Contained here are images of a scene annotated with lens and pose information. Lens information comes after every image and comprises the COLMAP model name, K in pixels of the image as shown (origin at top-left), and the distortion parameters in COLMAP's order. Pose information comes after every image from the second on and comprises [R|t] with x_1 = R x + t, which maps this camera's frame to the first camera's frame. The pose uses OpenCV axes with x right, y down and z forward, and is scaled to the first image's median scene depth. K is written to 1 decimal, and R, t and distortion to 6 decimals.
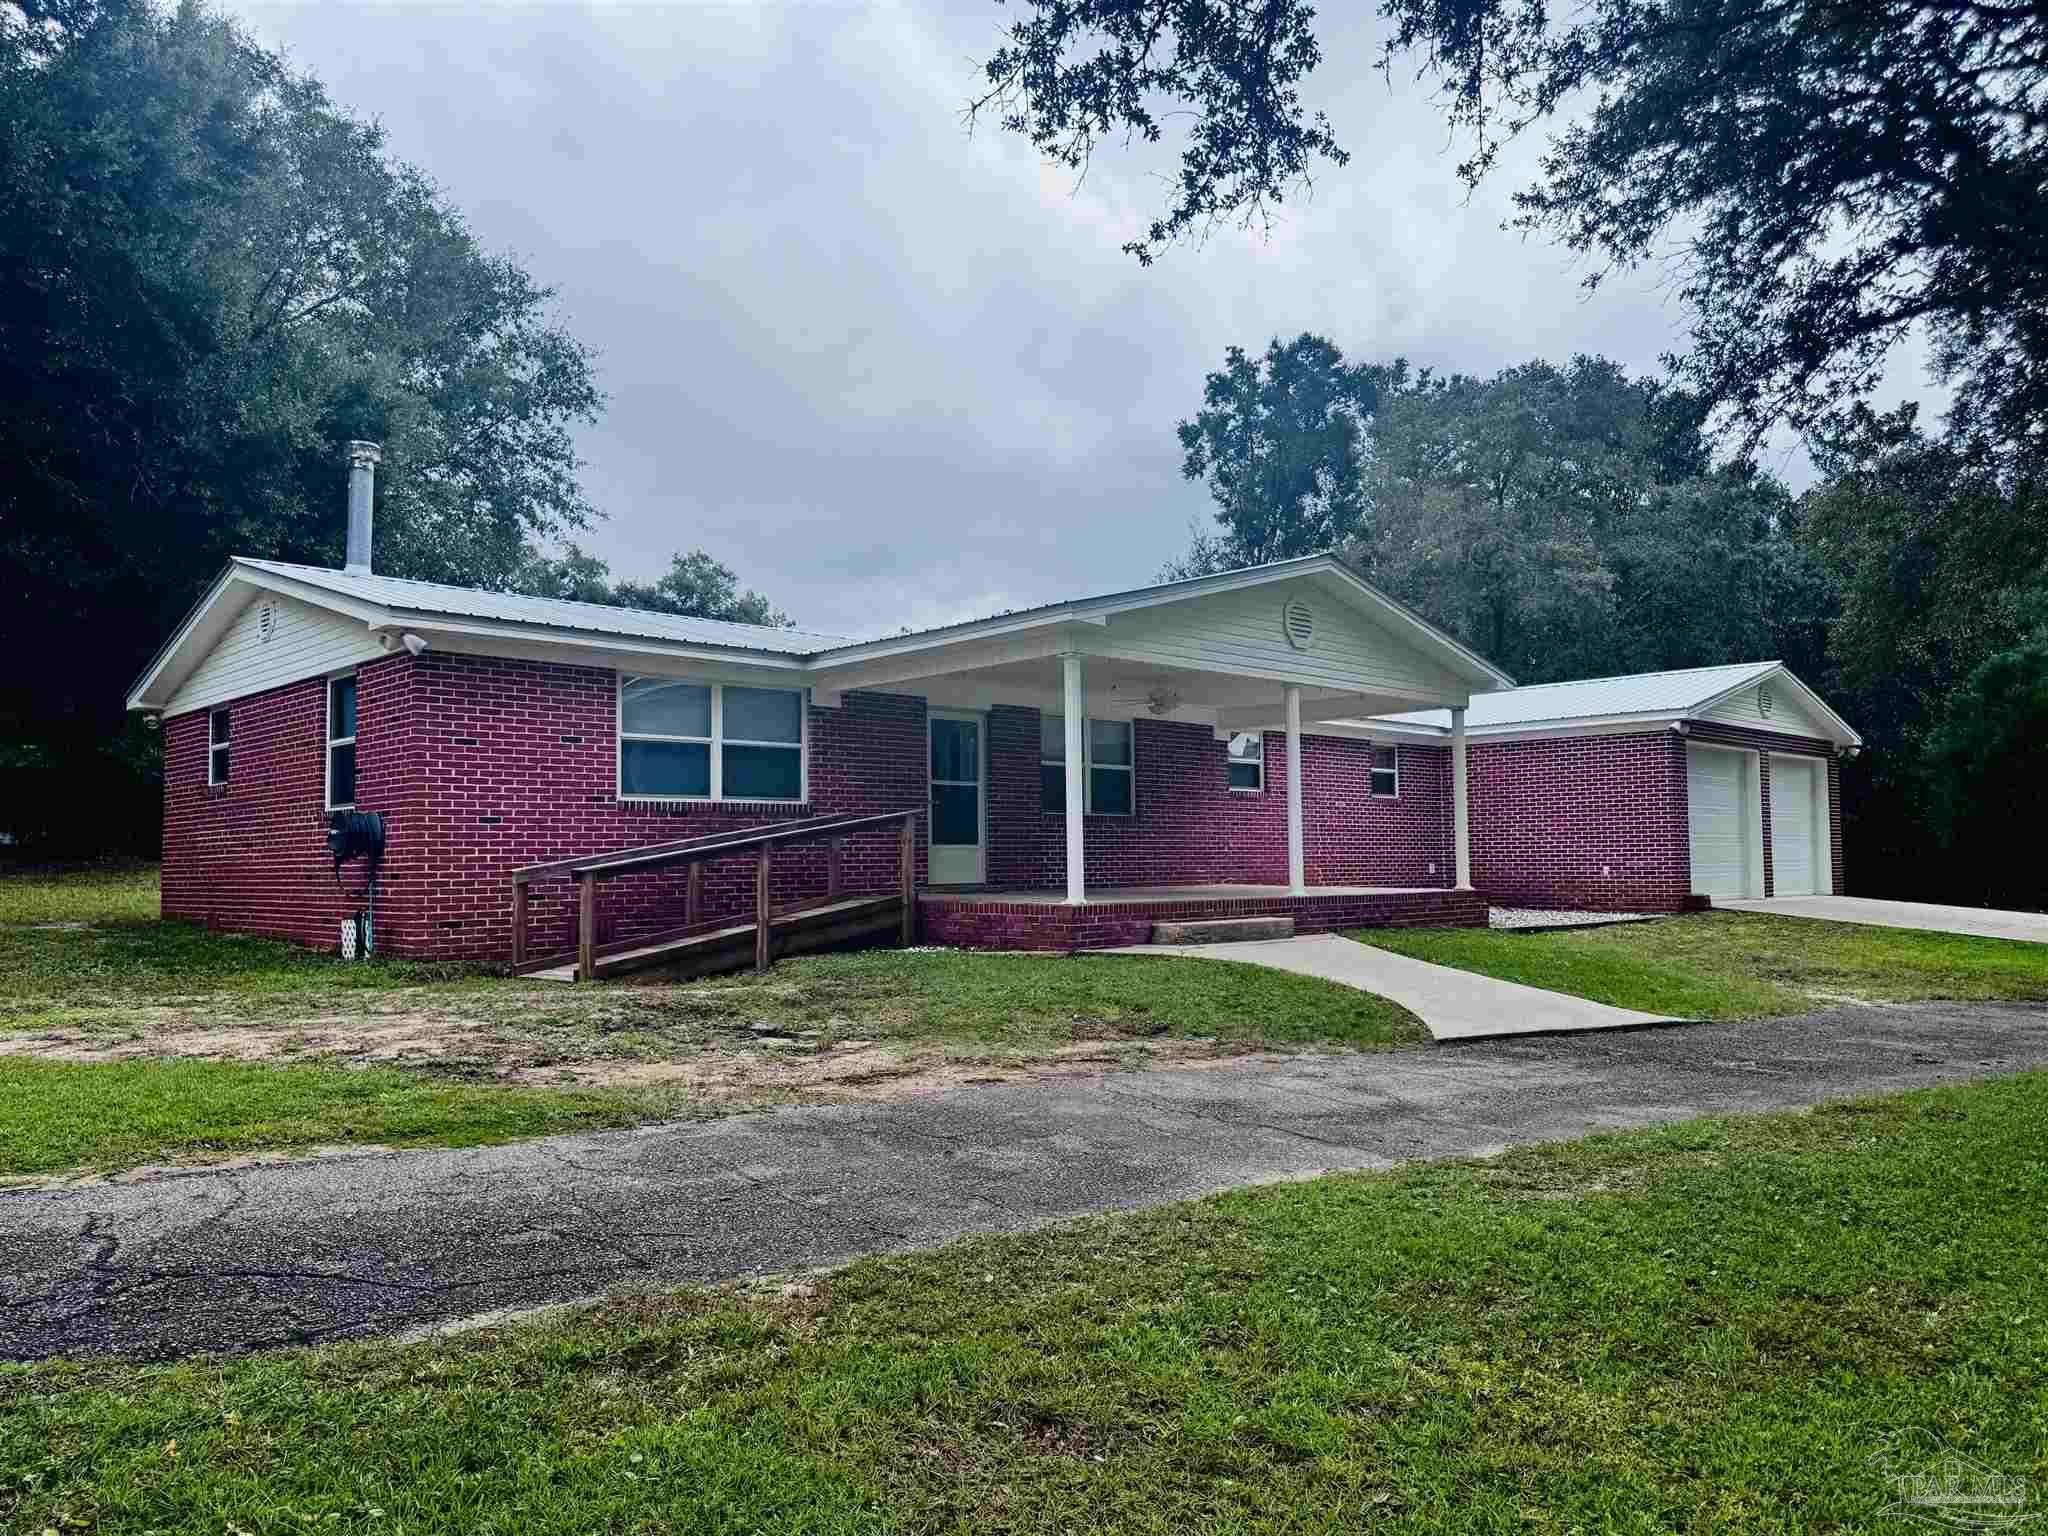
lens RADIAL K [[1459.8, 0, 1019.3], [0, 1459.8, 769.2], [0, 0, 1]] dist [0.009482, 0.006147]
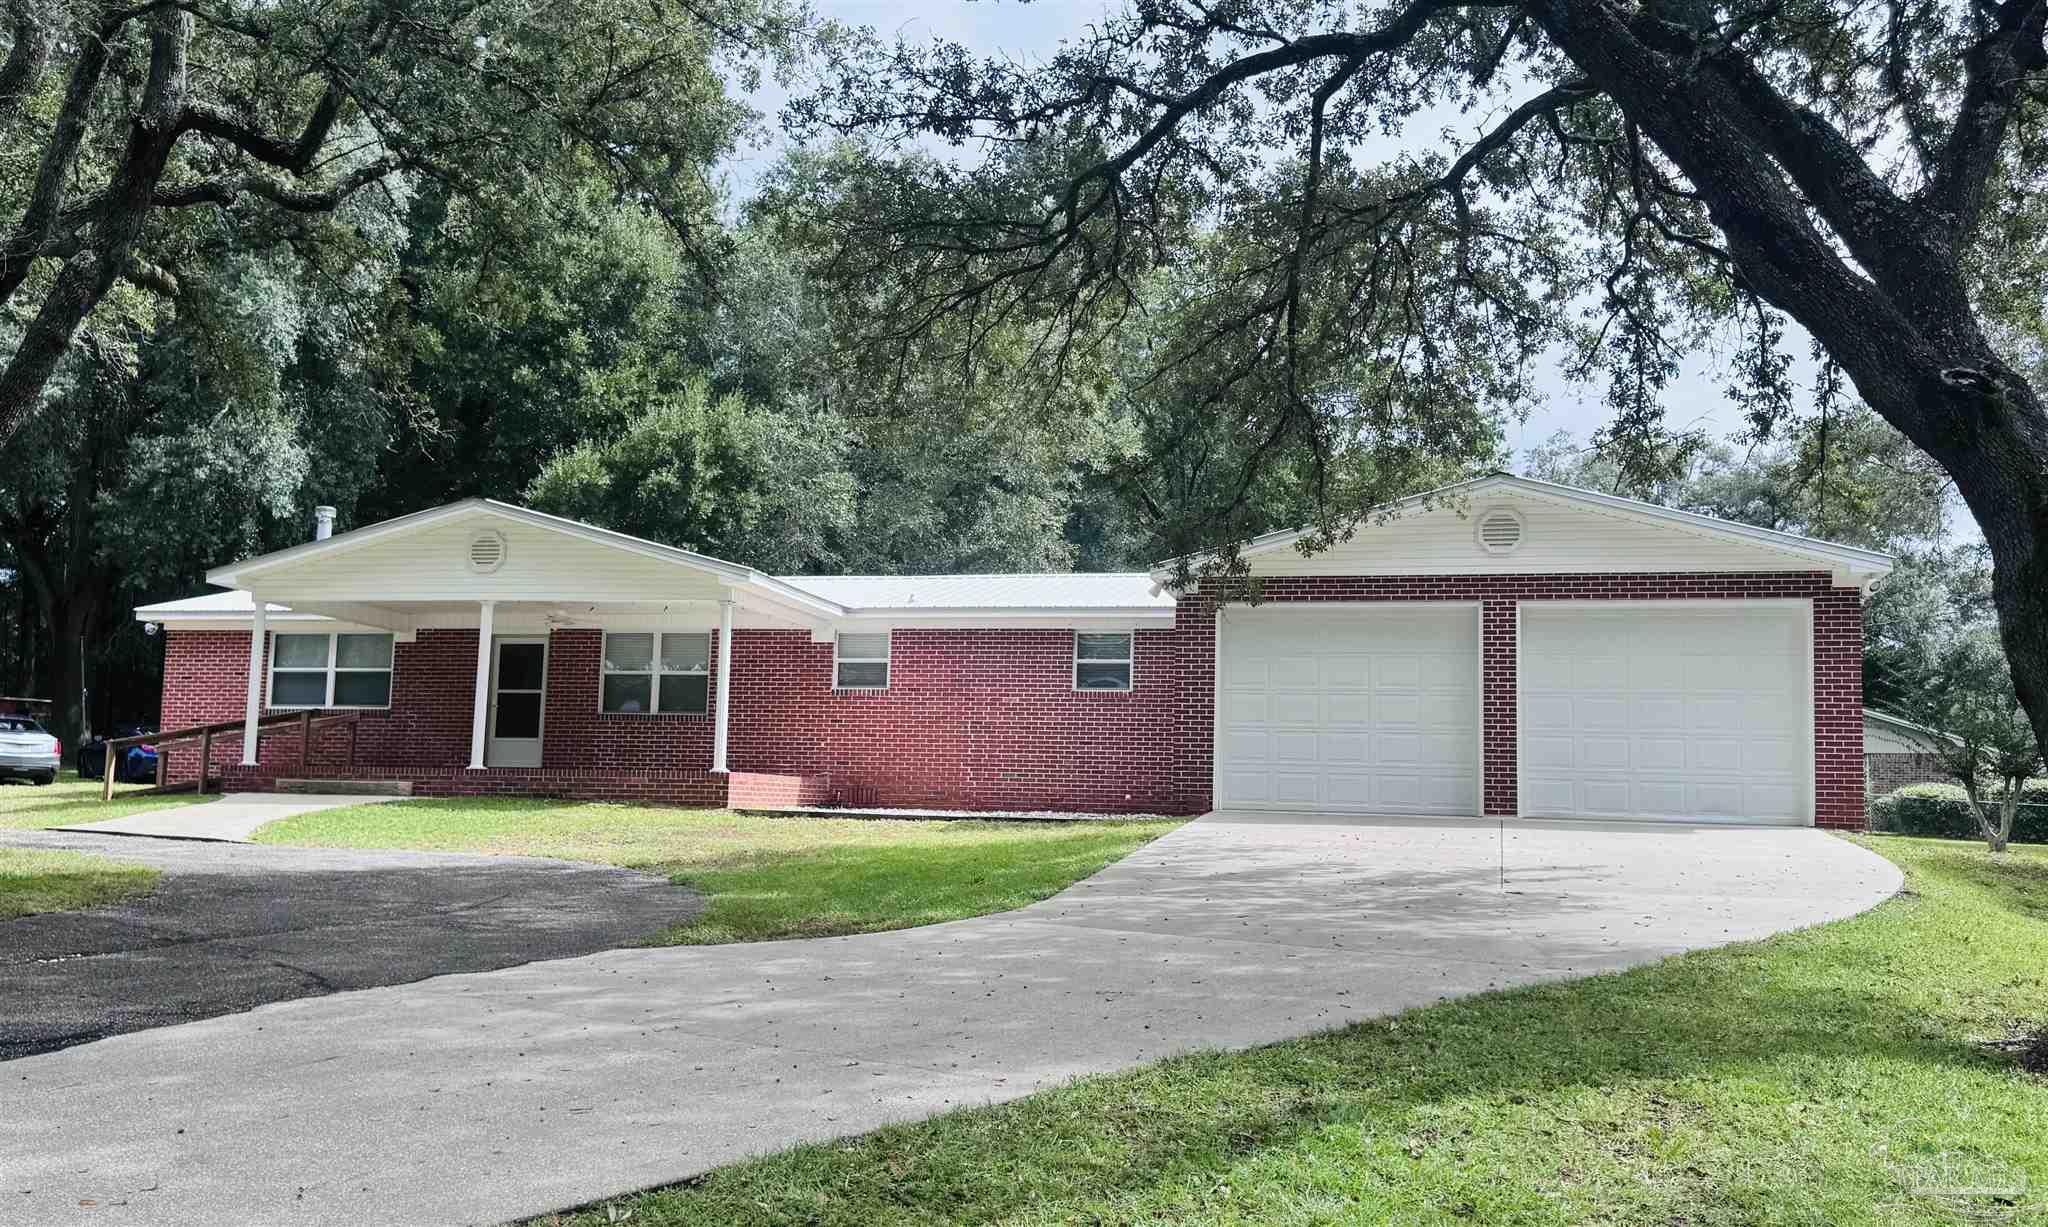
lens RADIAL K [[1843.3, 0, 1018.4], [0, 1843.3, 623.8], [0, 0, 1]] dist [0.066188, -0.037373]
pose [[0.515814, -0.075909, -0.853331, 1.616418], [0.022027, 0.996913, -0.075367, 0.084481], [0.856417, 0.020079, 0.515894, 0.512004]]
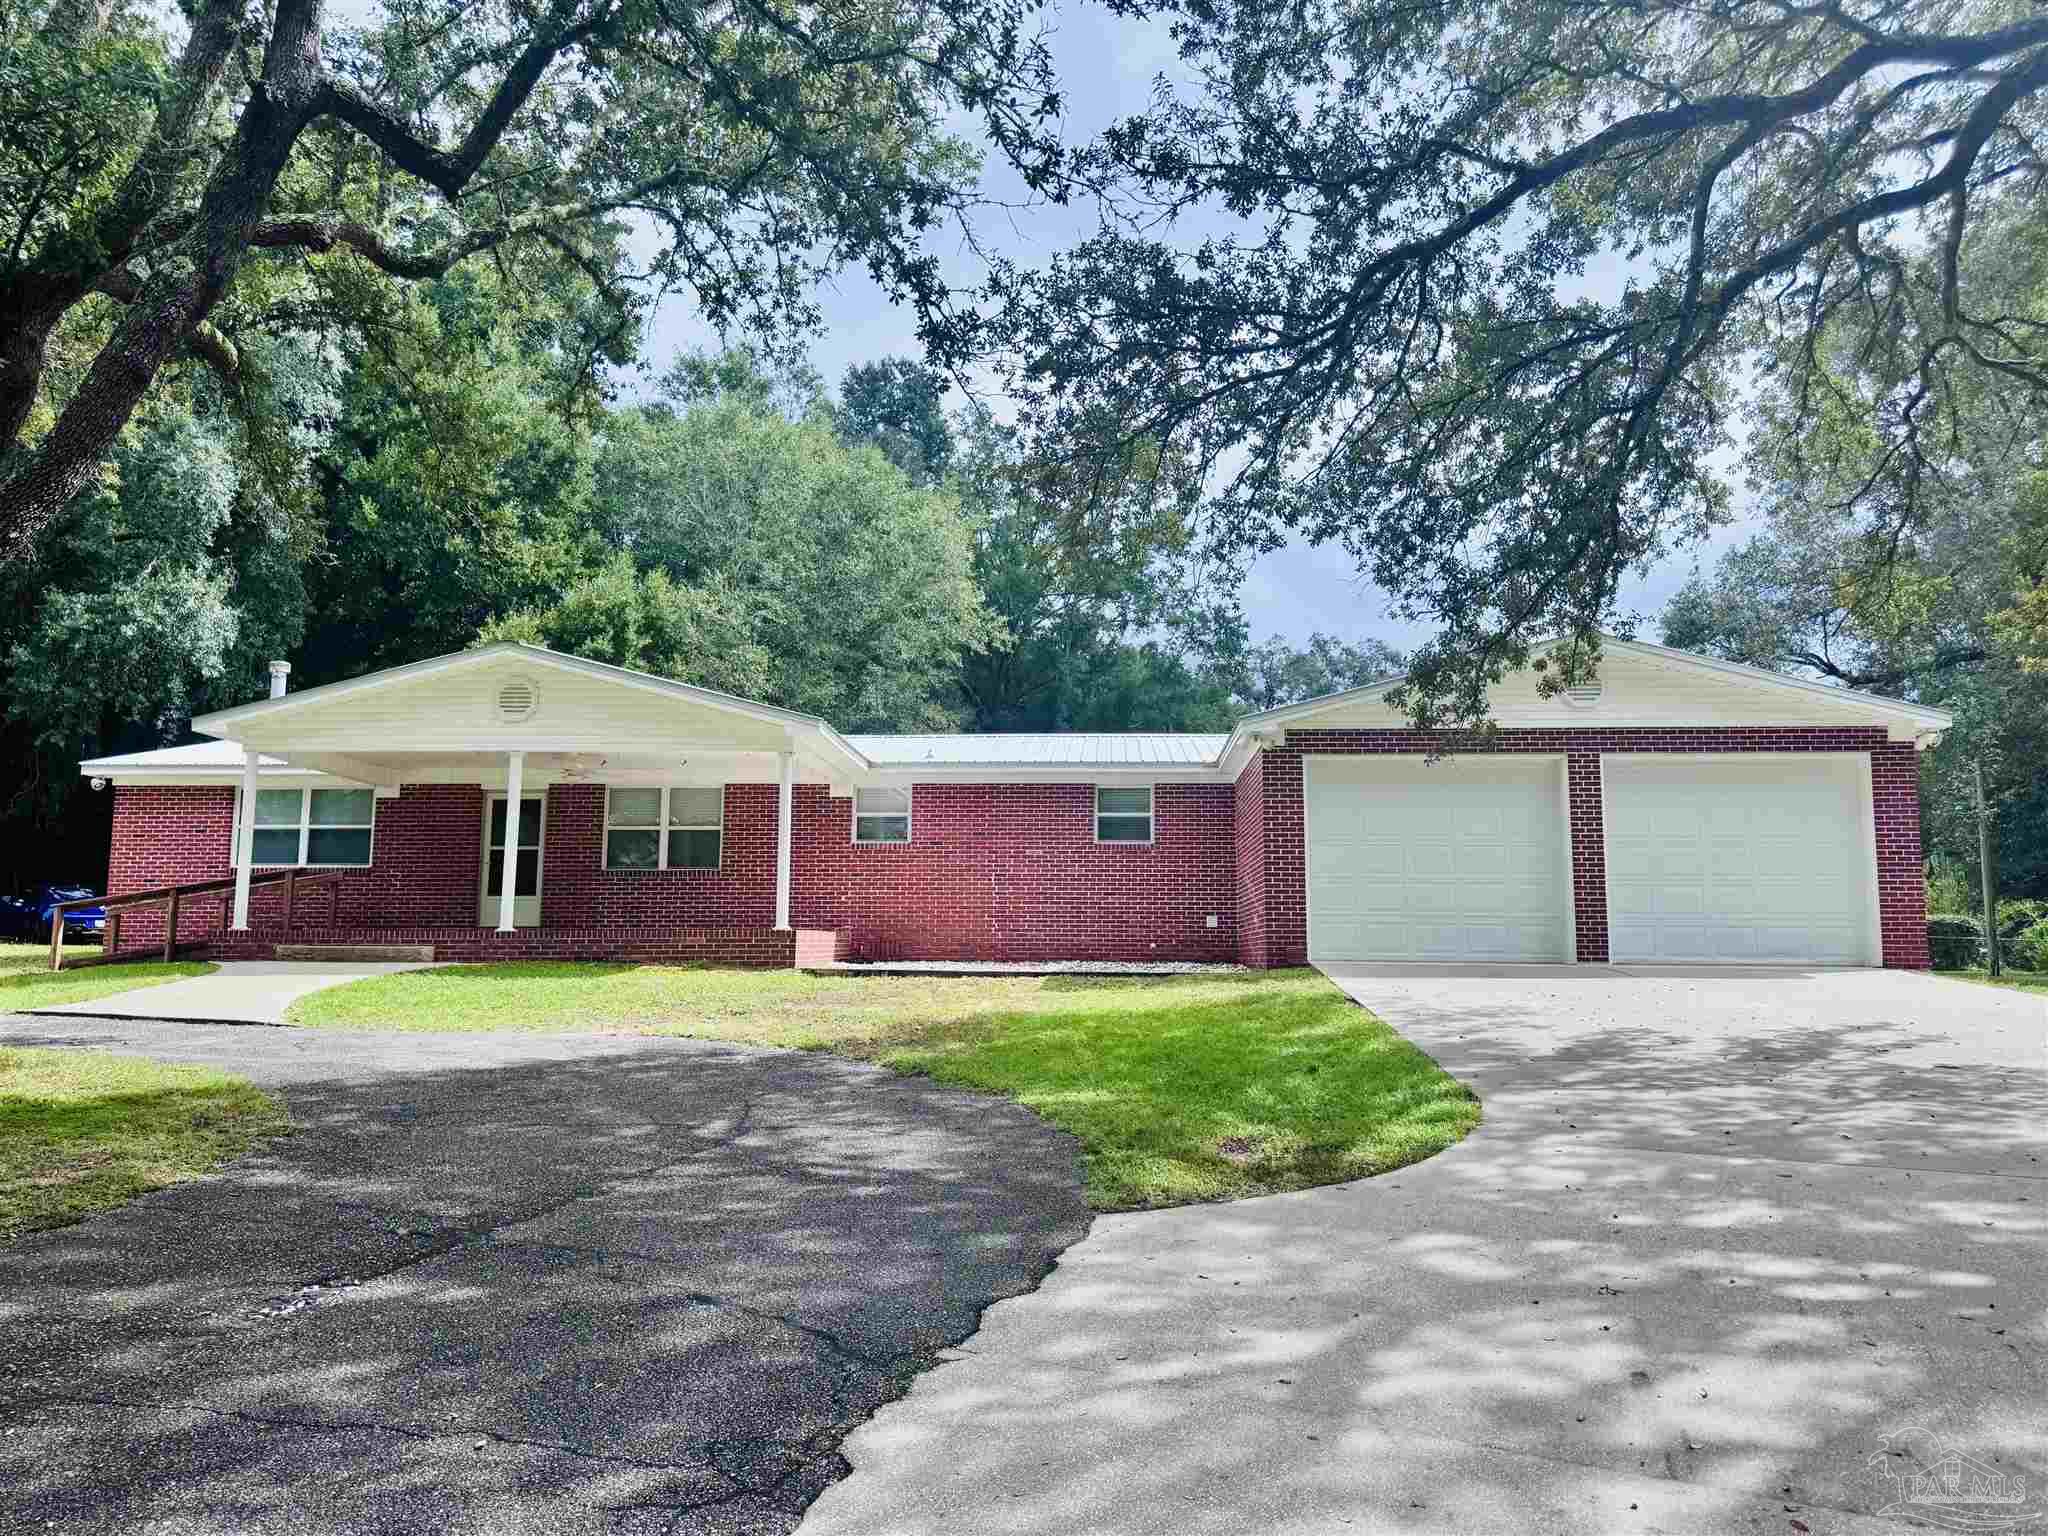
lens RADIAL K [[1459.8, 0, 1039.4], [0, 1459.8, 773.9], [0, 0, 1]] dist [0.009482, 0.006147]
pose [[0.665285, -0.084663, -0.741774, 1.224593], [0.035403, 0.996009, -0.081928, 0.066457], [0.745750, 0.028244, 0.665627, 0.474892]]
